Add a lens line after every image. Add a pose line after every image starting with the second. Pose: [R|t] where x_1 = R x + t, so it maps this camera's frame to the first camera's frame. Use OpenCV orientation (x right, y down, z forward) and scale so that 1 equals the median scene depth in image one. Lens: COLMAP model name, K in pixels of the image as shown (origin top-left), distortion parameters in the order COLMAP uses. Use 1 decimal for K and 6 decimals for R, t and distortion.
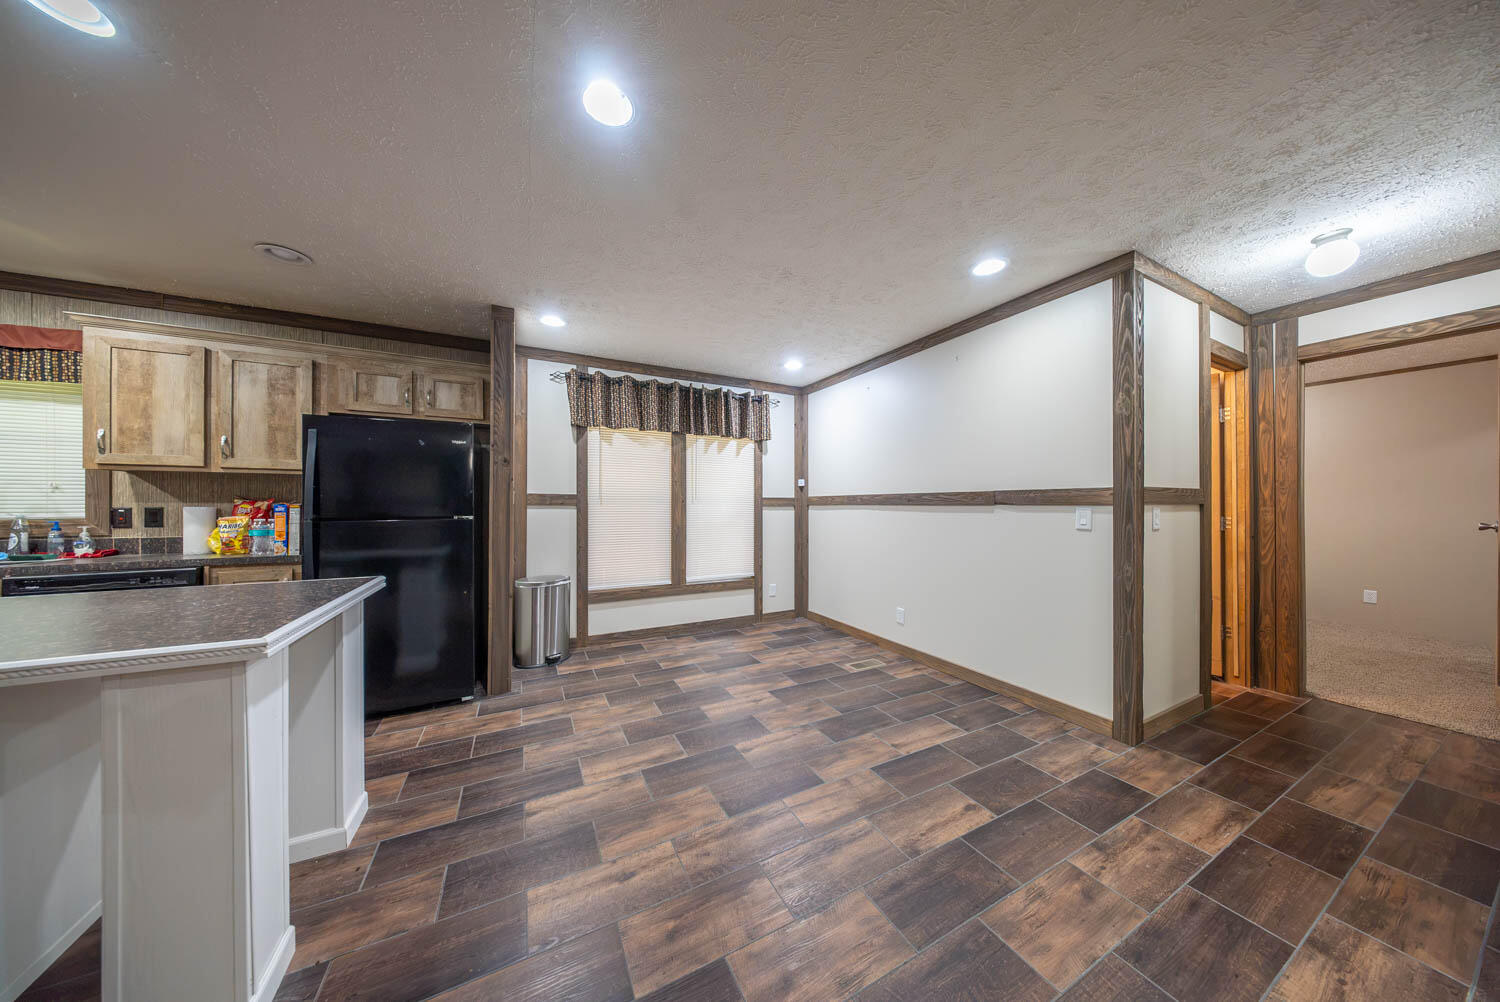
lens RADIAL K [[441.3, 0, 746.5], [0, 441.3, 505.2], [0, 0, 1]] dist [0.002477, -0.001661]
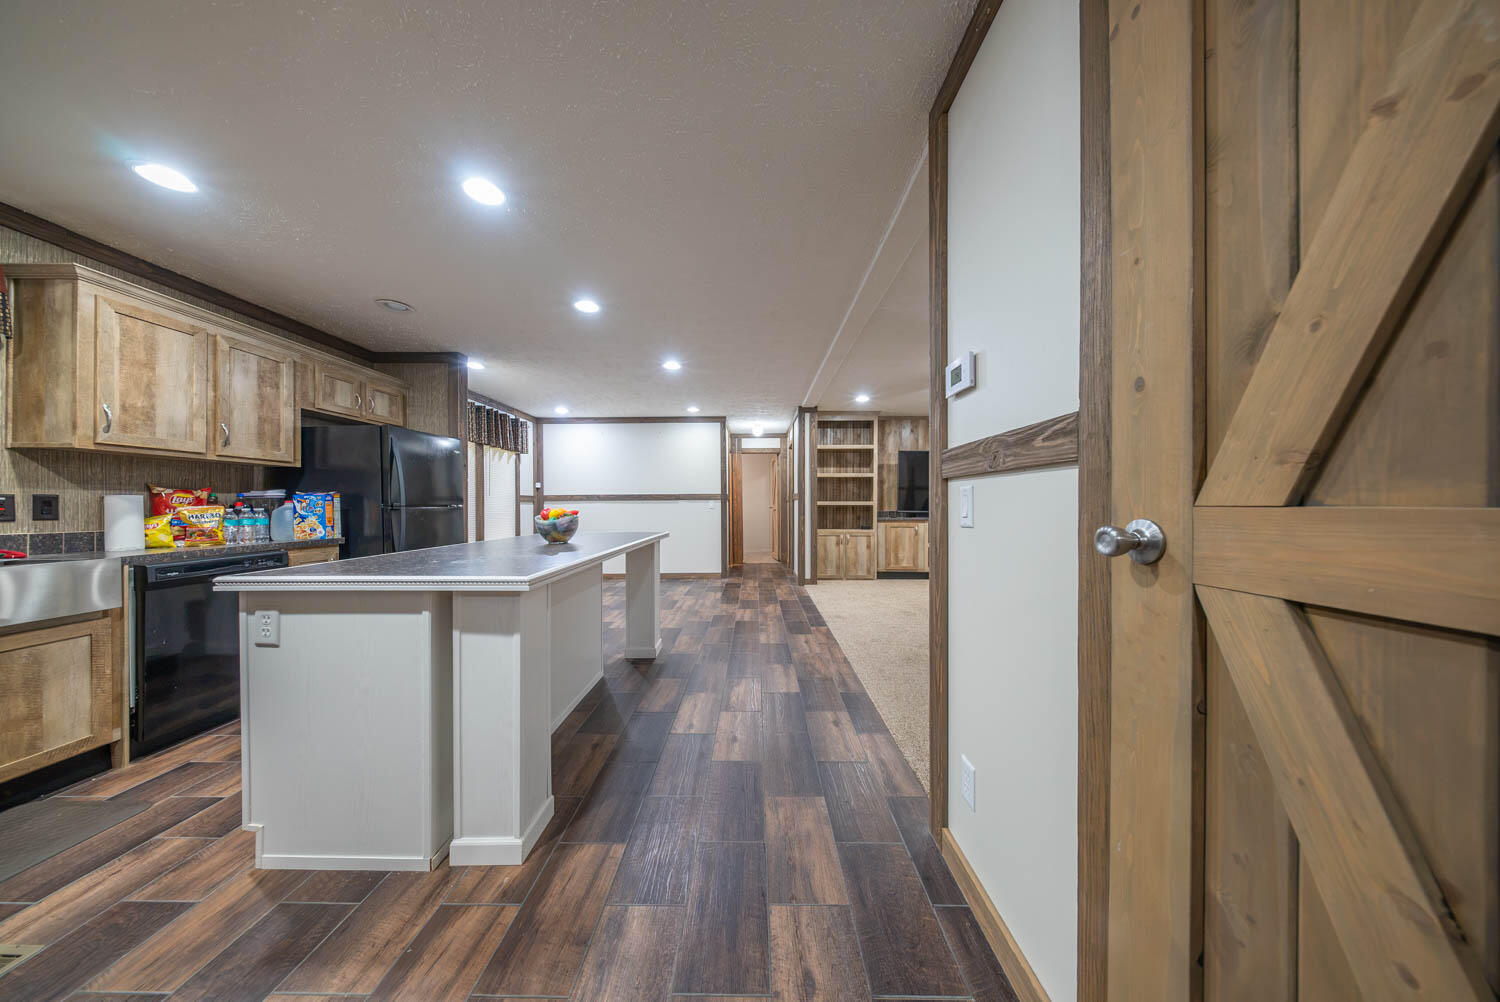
lens RADIAL K [[441.3, 0, 749.3], [0, 441.3, 505.9], [0, 0, 1]] dist [0.002477, -0.001661]
pose [[0.467053, -0.004817, 0.884216, -1.441464], [0.006803, 0.999975, 0.001854, 0.031312], [-0.884203, 0.005149, 0.467074, -0.467600]]
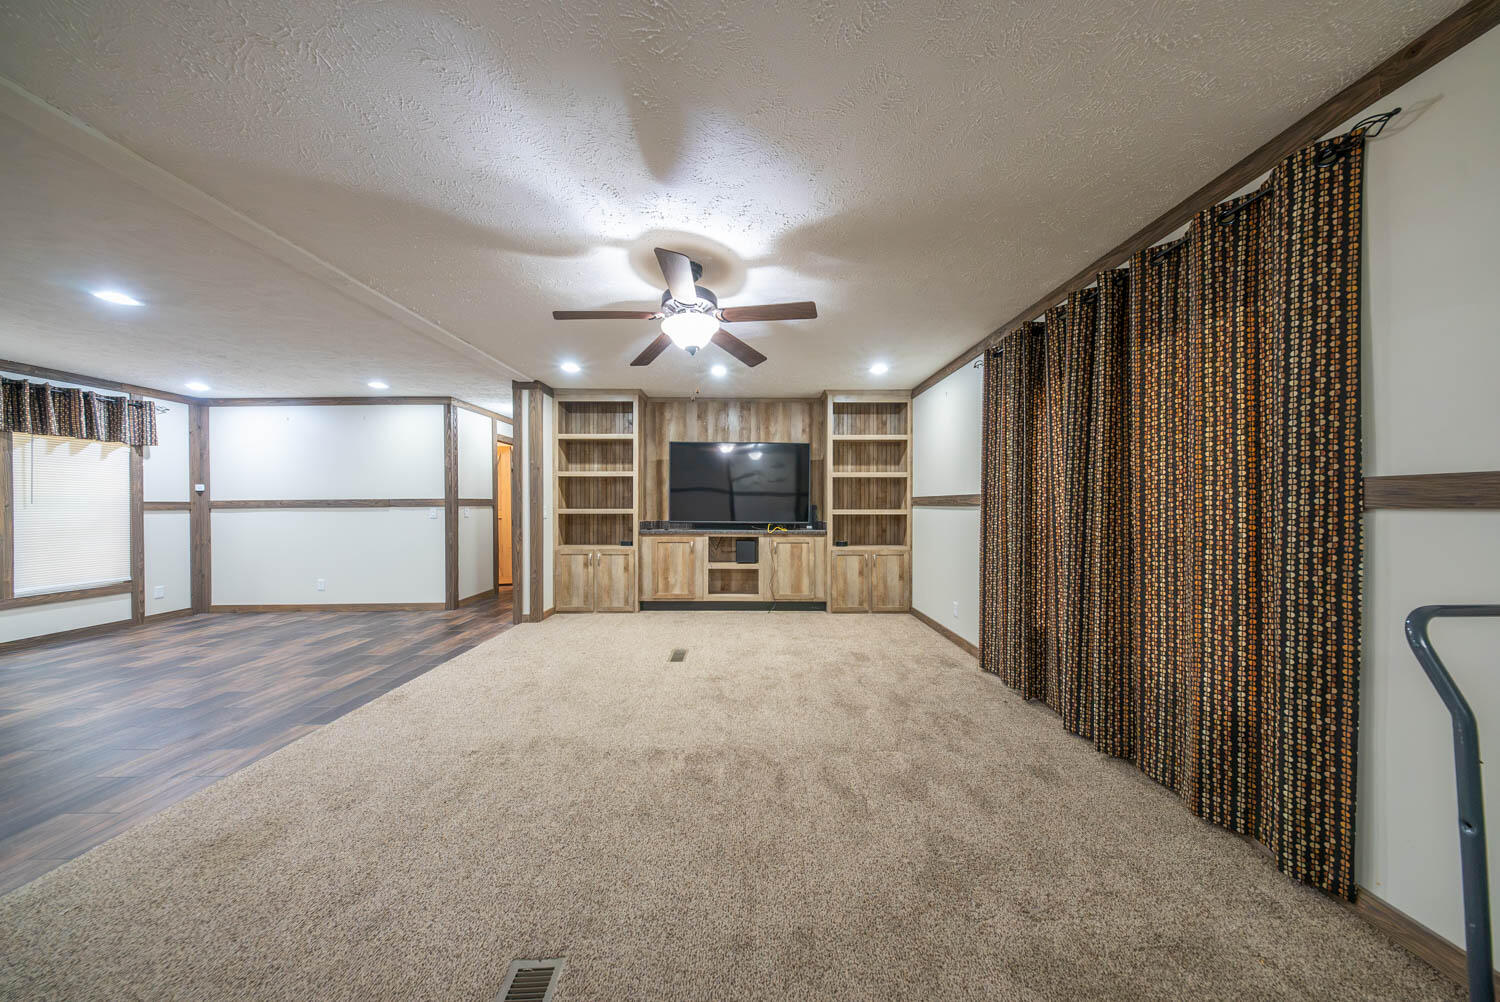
lens RADIAL K [[441.3, 0, 748.5], [0, 441.3, 504.2], [0, 0, 1]] dist [0.002477, -0.001661]
pose [[0.452619, -0.003008, 0.891699, -0.403613], [0.008380, 0.999964, -0.000881, 0.002792], [-0.891665, 0.007871, 0.452628, -1.188374]]
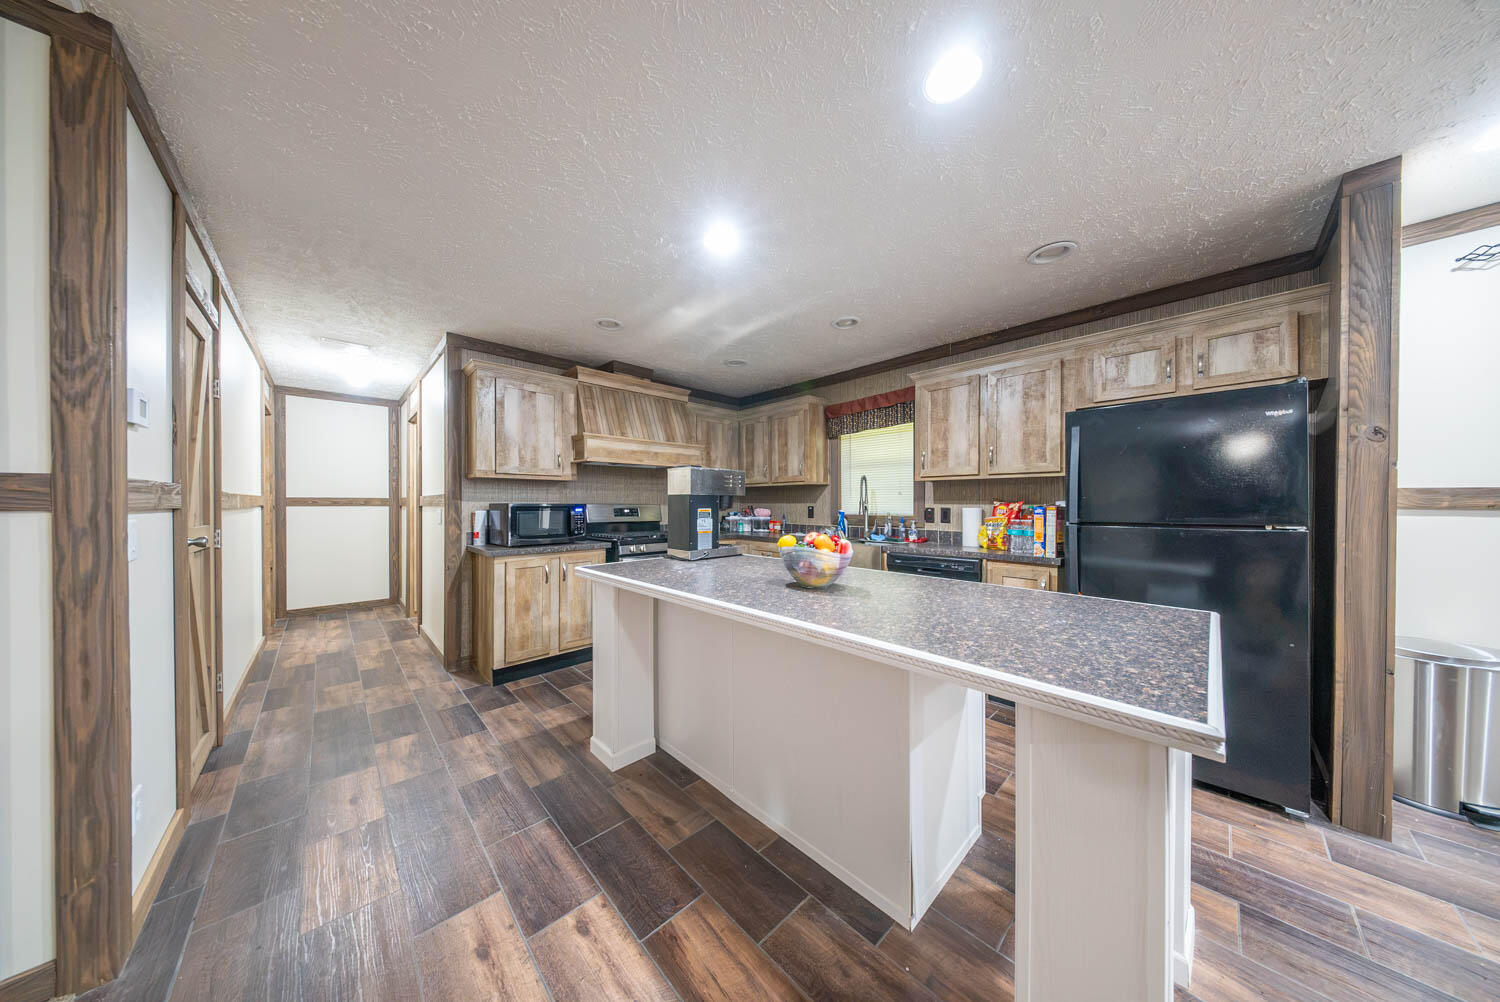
lens RADIAL K [[441.3, 0, 748.9], [0, 441.3, 503.1], [0, 0, 1]] dist [0.002477, -0.001661]
pose [[0.281988, -0.000651, -0.959418, -0.244015], [-0.001299, 0.999999, -0.001060, -0.007078], [0.959417, 0.001545, 0.281987, 0.063646]]
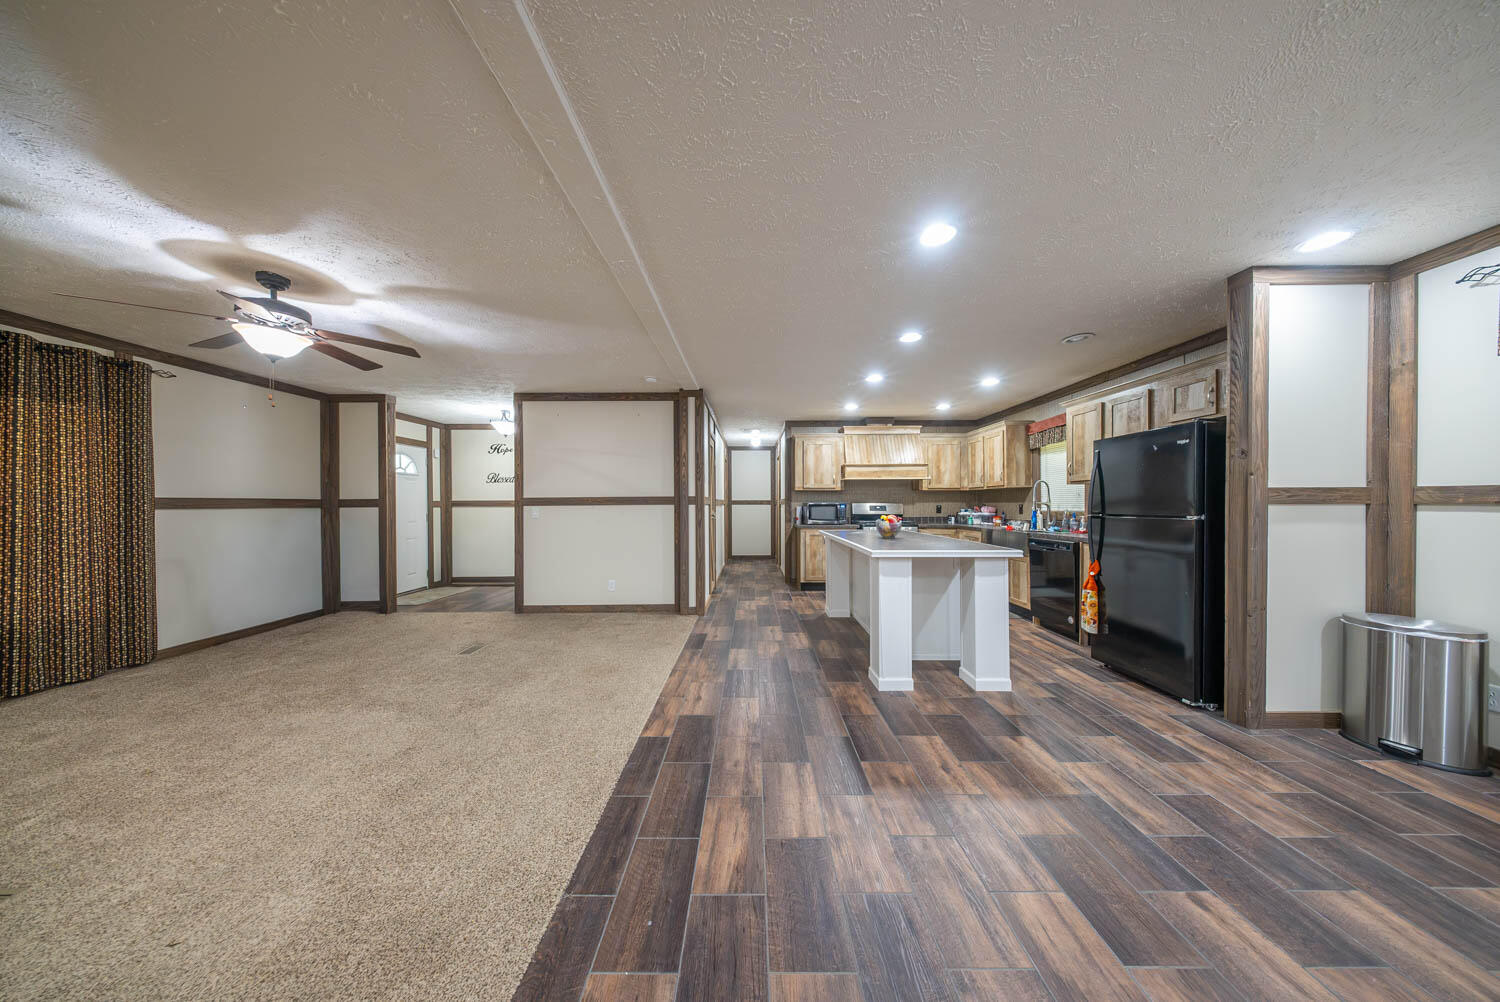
lens RADIAL K [[441.3, 0, 750.0], [0, 441.3, 505.2], [0, 0, 1]] dist [0.002477, -0.001661]
pose [[-0.461037, 0.003573, -0.887374, 0.675710], [0.000925, 0.999993, 0.003546, -0.003608], [0.887381, 0.000814, -0.461037, 0.585896]]
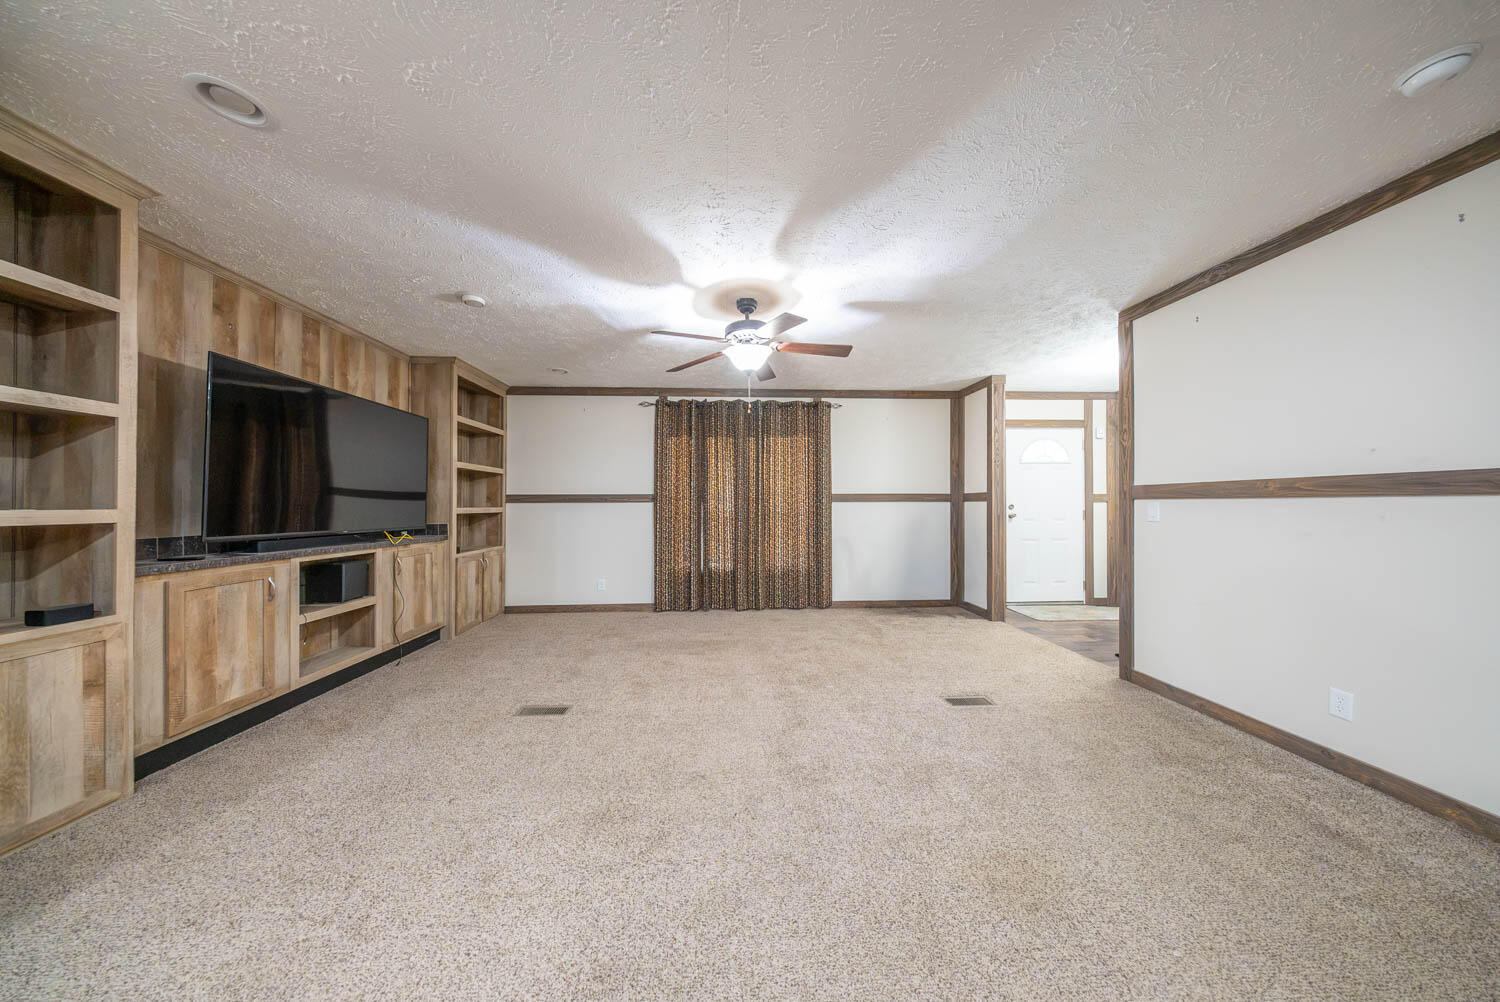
lens RADIAL K [[441.3, 0, 749.3], [0, 441.3, 503.6], [0, 0, 1]] dist [0.002477, -0.001661]
pose [[-0.911446, 0.000173, 0.411420, -0.112975], [0.002673, 0.999981, 0.005500, 0.007256], [-0.411411, 0.006113, -0.911429, 0.265785]]
